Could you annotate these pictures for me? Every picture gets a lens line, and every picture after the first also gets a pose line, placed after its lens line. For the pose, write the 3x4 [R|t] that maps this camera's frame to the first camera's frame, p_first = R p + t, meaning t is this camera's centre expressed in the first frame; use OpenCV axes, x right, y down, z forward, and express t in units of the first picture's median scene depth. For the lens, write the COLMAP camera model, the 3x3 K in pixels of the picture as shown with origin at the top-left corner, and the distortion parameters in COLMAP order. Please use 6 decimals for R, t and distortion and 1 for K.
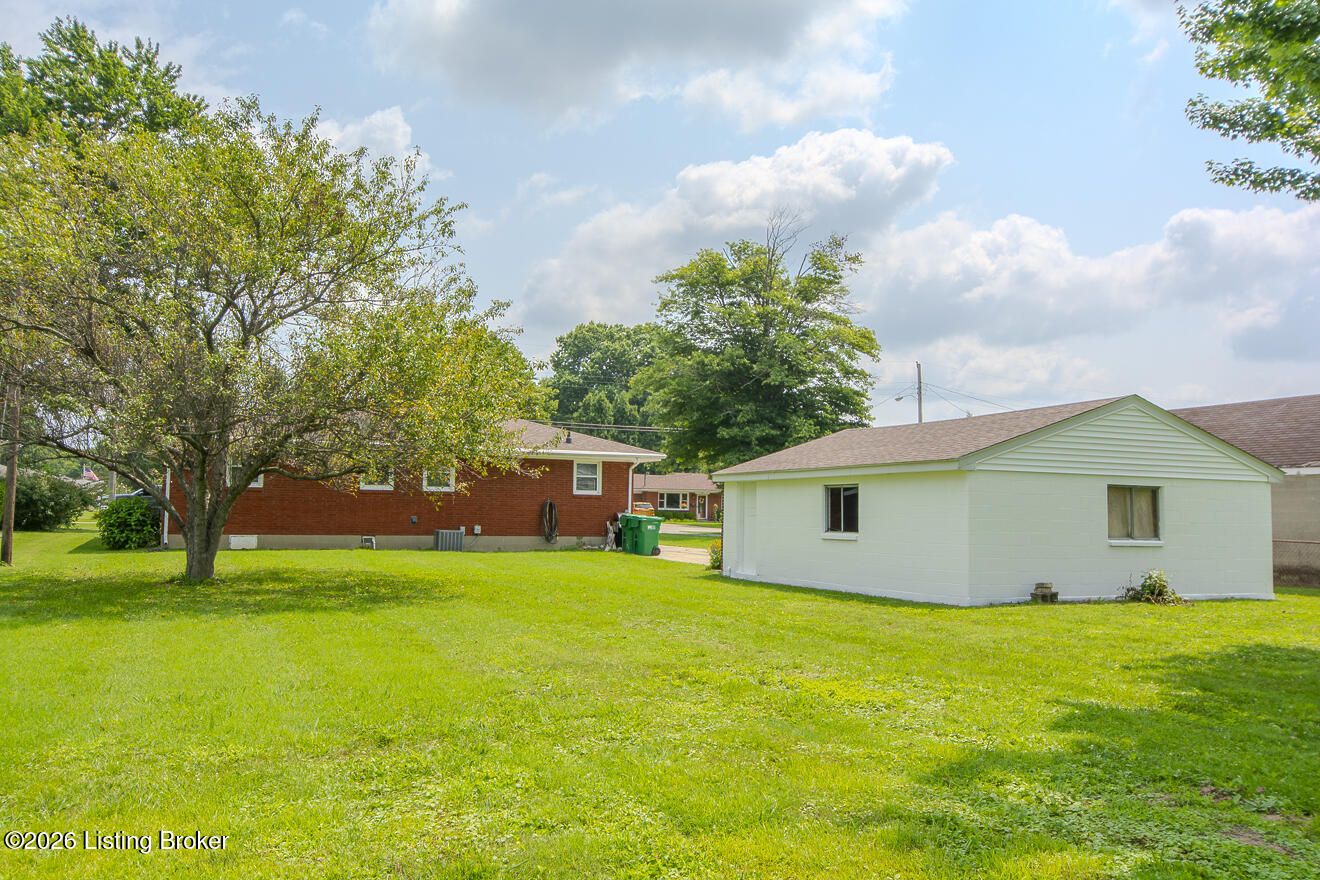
lens RADIAL K [[1193.9, 0, 660.0], [0, 1193.9, 440.0], [0, 0, 1]] dist [0.013233, -0.007415]
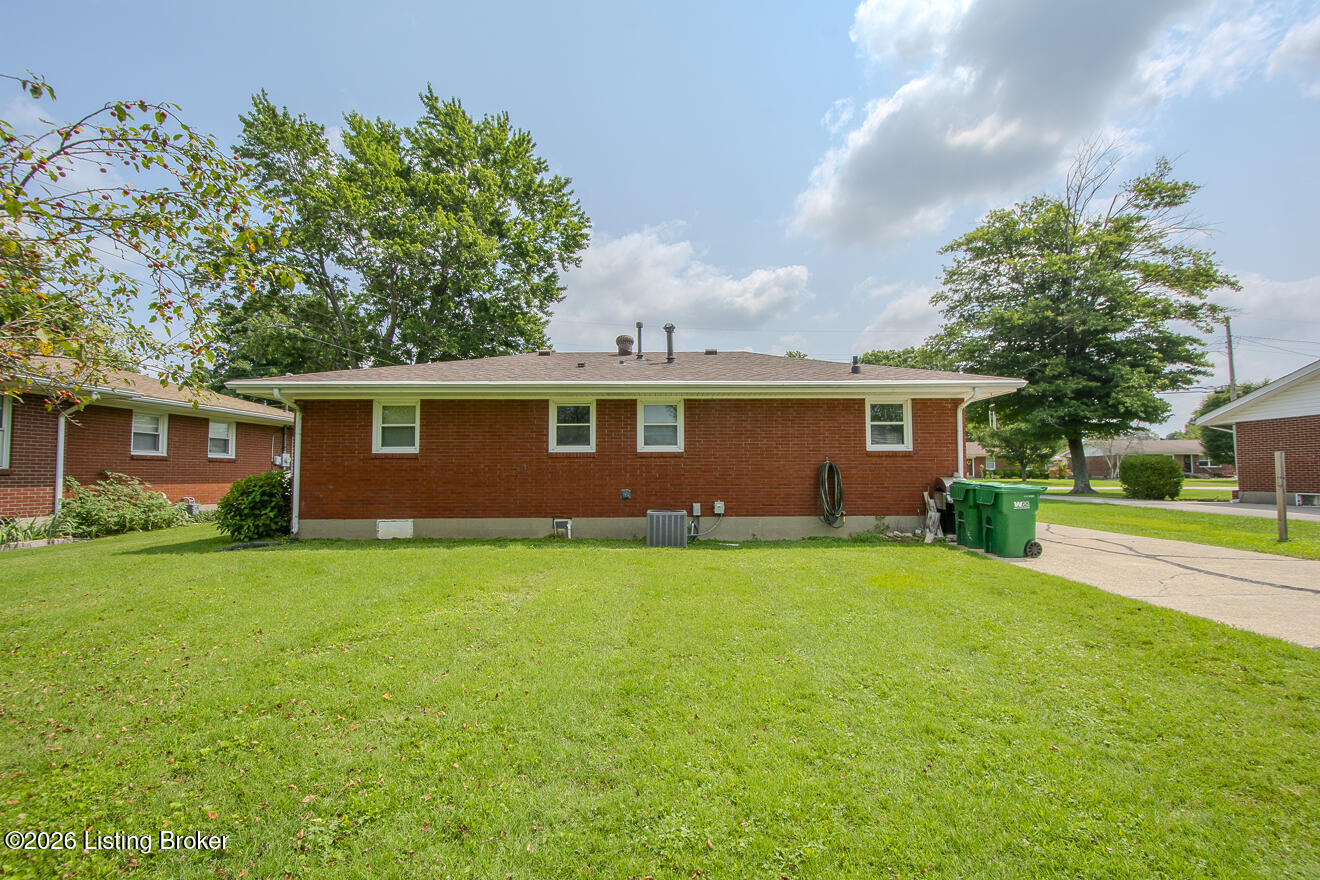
lens RADIAL K [[587.8, 0, 660.0], [0, 587.8, 440.0], [0, 0, 1]] dist [-0.000592, -0.000311]
pose [[0.916673, -0.042498, -0.397371, -0.048486], [0.044070, 0.999015, -0.005180, 0.036194], [0.397200, -0.012764, 0.917643, 0.663358]]
